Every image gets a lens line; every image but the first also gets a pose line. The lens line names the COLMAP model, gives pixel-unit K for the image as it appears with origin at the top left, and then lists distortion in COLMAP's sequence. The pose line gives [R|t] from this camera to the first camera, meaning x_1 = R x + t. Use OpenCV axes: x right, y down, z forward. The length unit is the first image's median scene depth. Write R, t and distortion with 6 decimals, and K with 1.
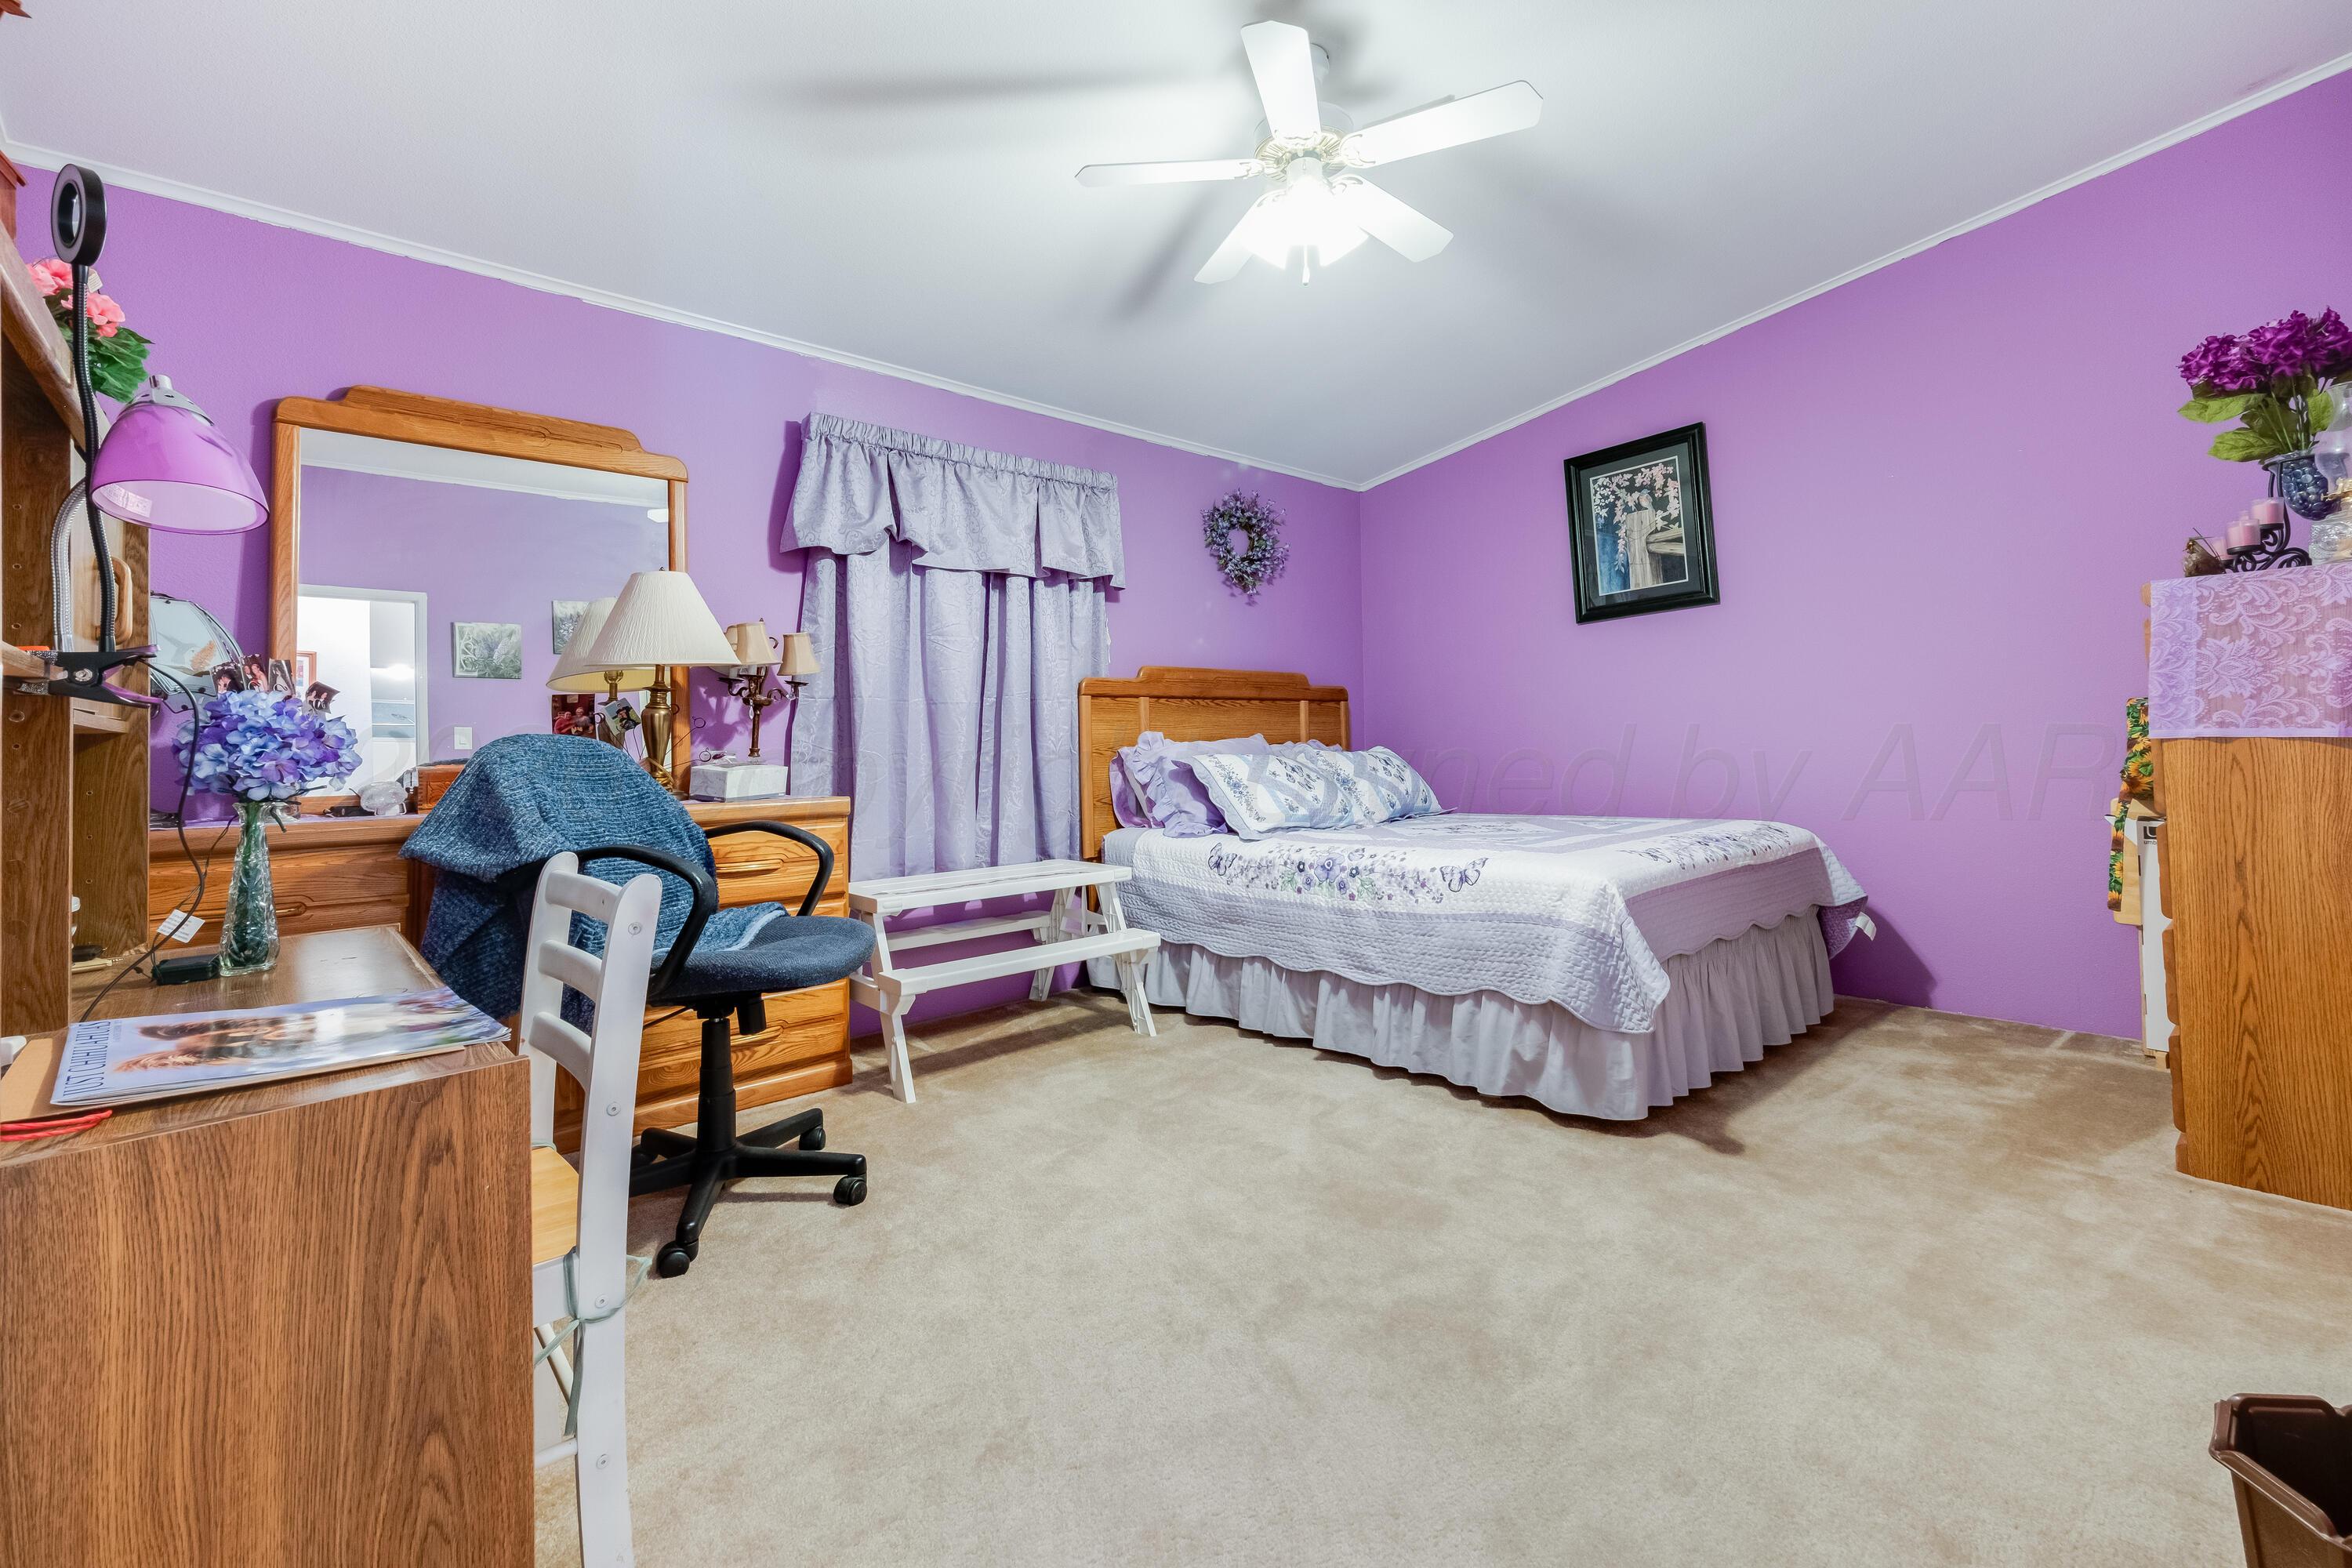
lens RADIAL K [[998.9, 0, 1171.4], [0, 998.9, 797.5], [0, 0, 1]] dist [0.003289, -0.005778]
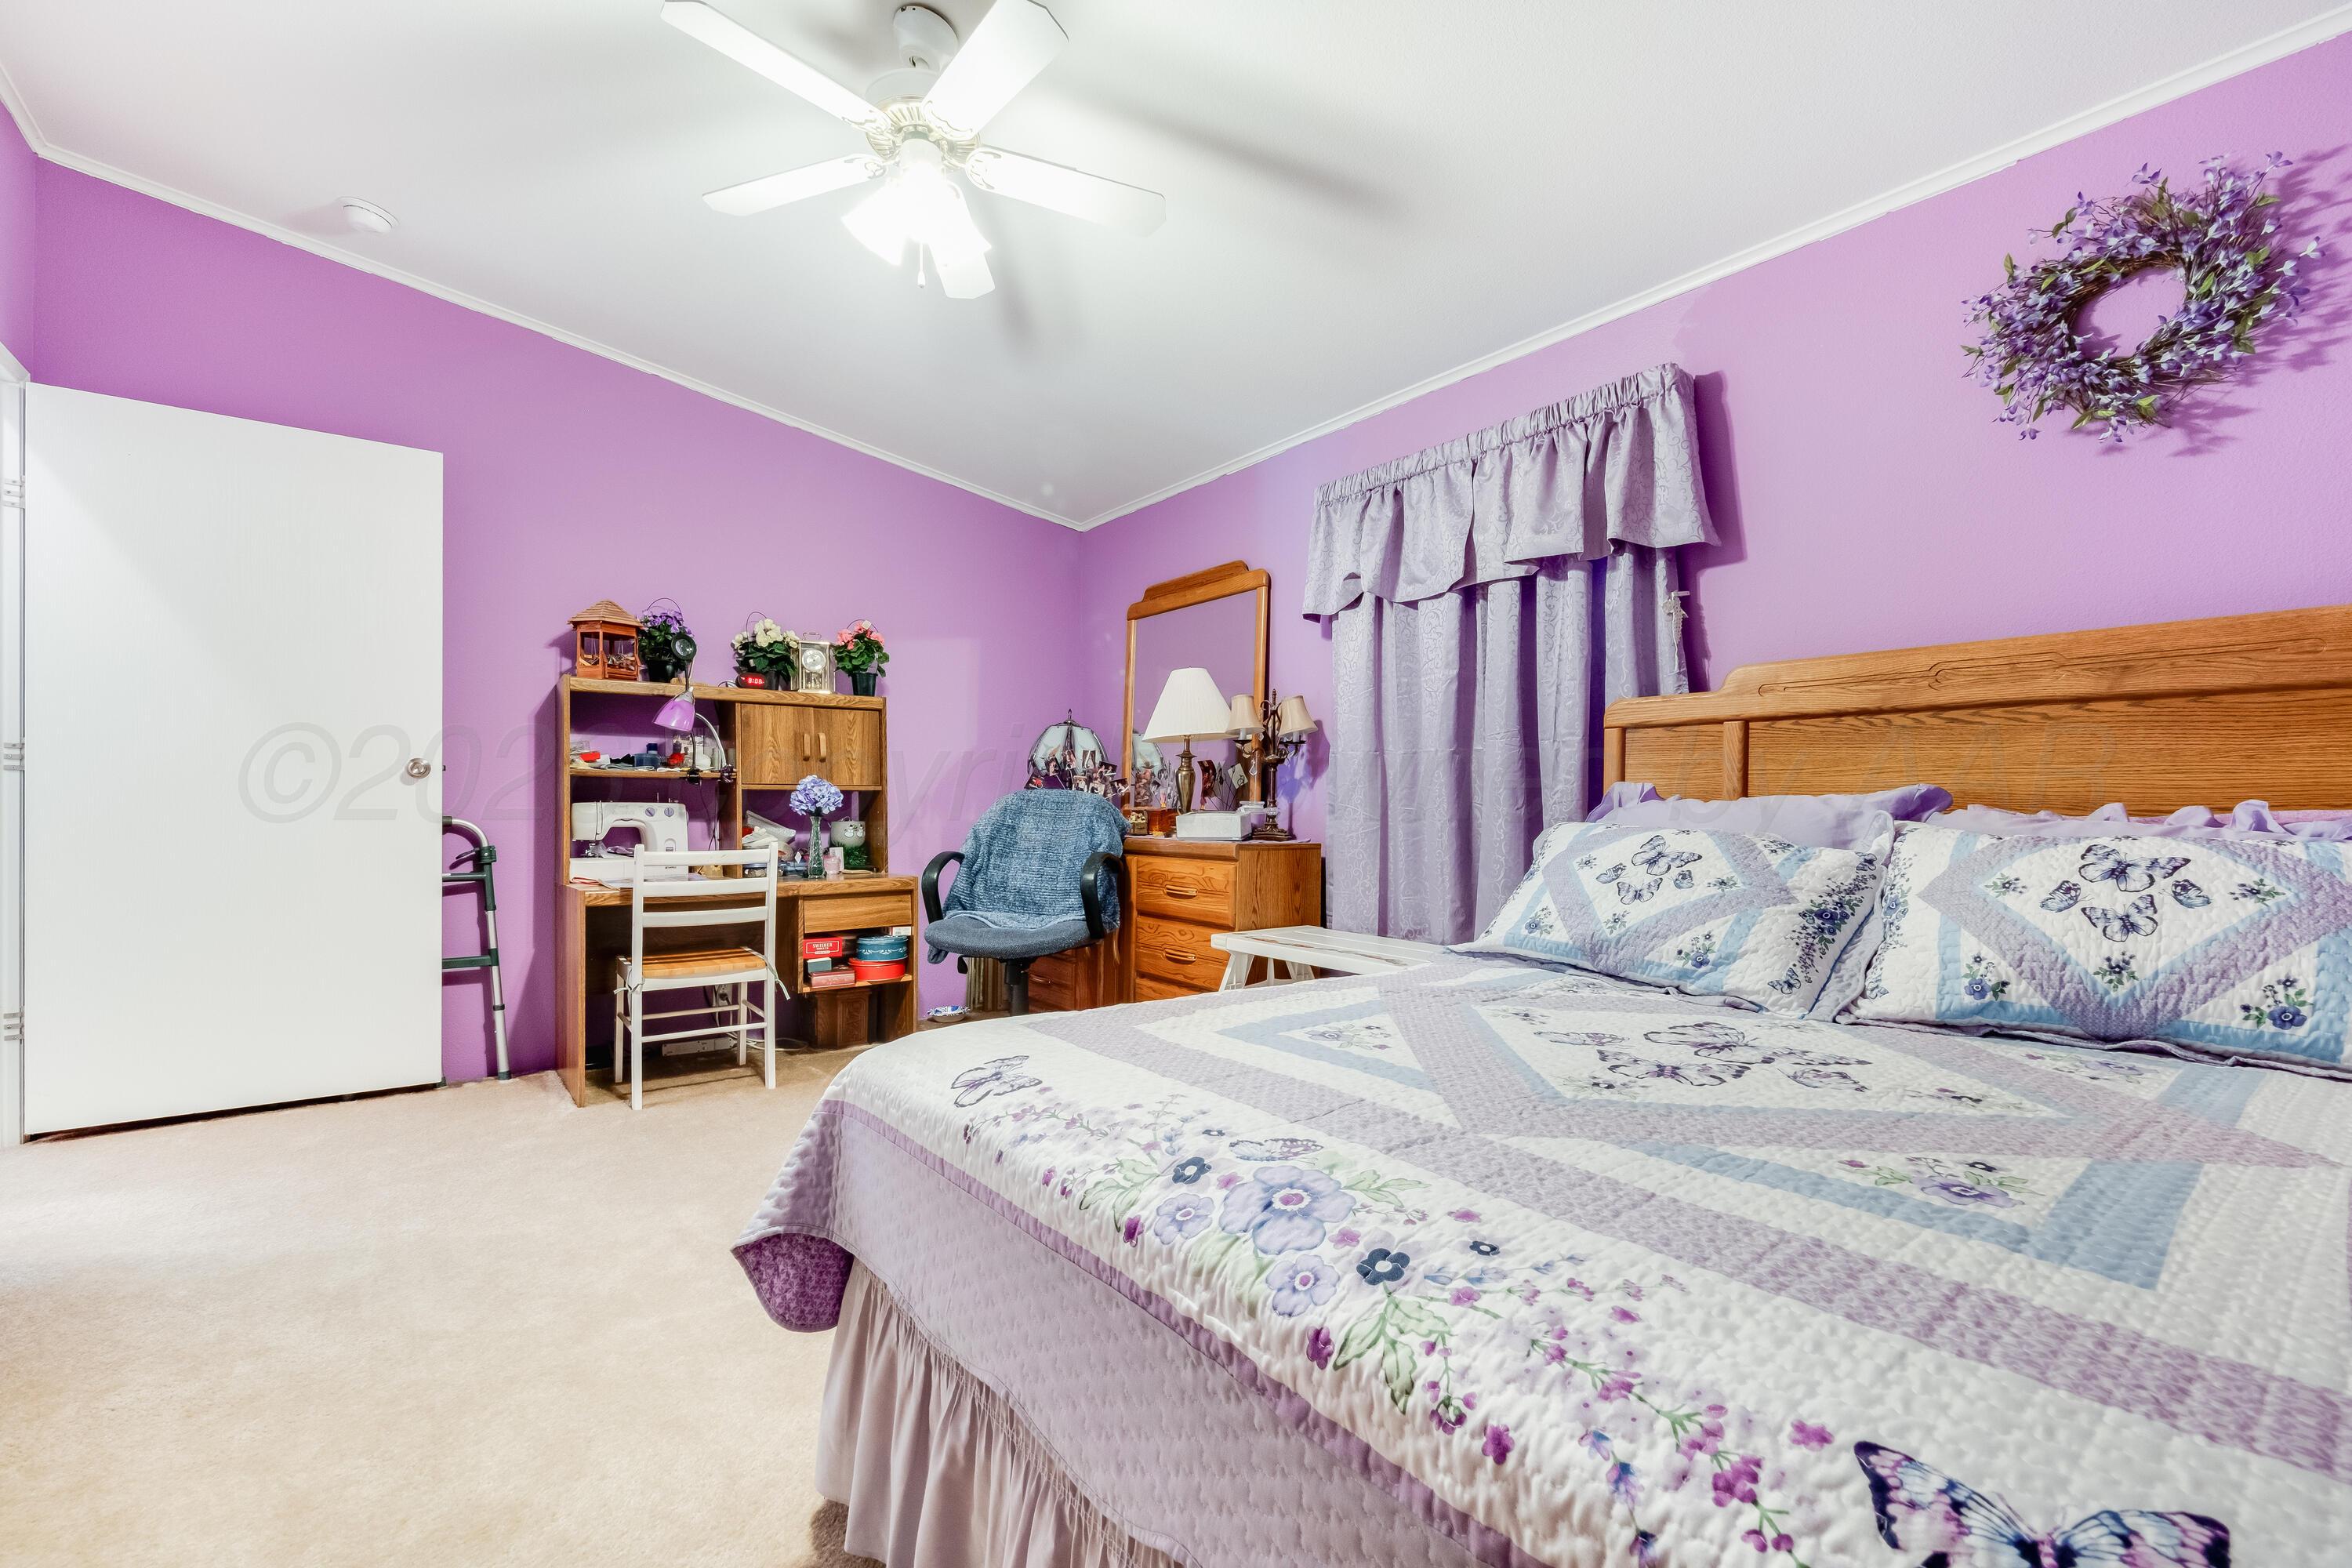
lens RADIAL K [[998.9, 0, 1171.4], [0, 998.9, 797.5], [0, 0, 1]] dist [0.003289, -0.005778]
pose [[-0.076694, 0.008122, -0.997022, 0.515405], [-0.060945, 0.998059, 0.012819, -0.042406], [0.995190, 0.061747, -0.076050, 0.680378]]
